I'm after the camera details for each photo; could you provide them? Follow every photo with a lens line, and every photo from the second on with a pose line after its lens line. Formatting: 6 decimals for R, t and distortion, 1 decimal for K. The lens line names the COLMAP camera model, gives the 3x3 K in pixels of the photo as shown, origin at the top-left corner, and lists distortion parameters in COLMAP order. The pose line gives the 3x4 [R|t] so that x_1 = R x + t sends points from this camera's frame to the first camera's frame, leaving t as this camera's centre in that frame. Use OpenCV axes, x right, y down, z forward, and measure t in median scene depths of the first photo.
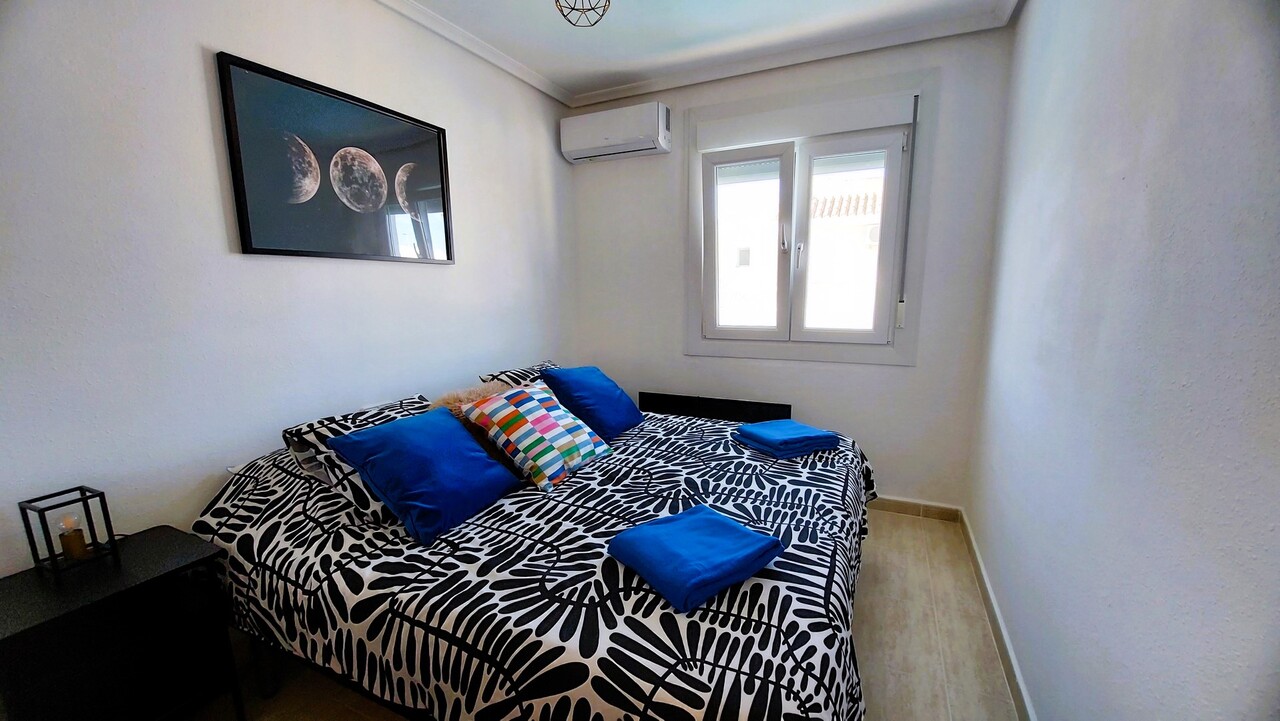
lens RADIAL K [[513.2, 0, 631.4], [0, 513.2, 385.3], [0, 0, 1]] dist [-0.001643, -0.006410]
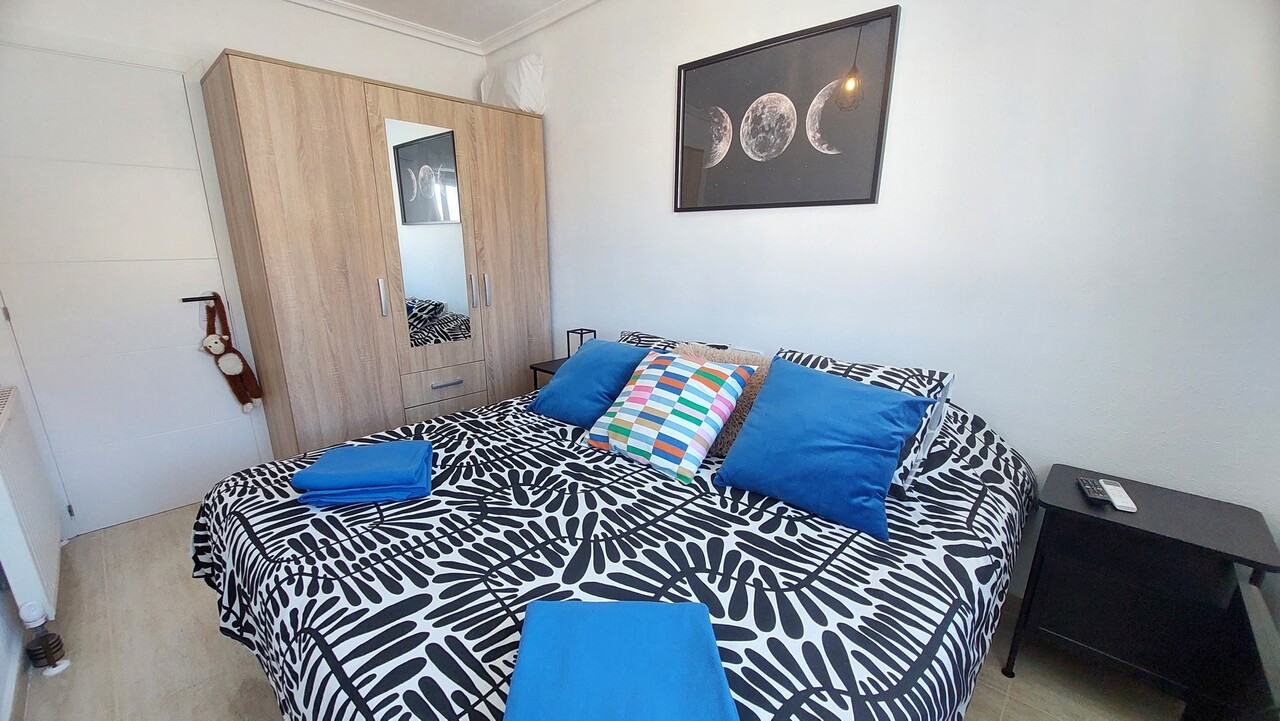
lens RADIAL K [[442.4, 0, 641.8], [0, 442.4, 397.7], [0, 0, 1]] dist [-0.014449, 0.000026]
pose [[-0.244971, 0.360900, -0.899856, 0.587781], [-0.157956, 0.900879, 0.404311, -0.261661], [0.956577, 0.241183, -0.163683, 1.180266]]
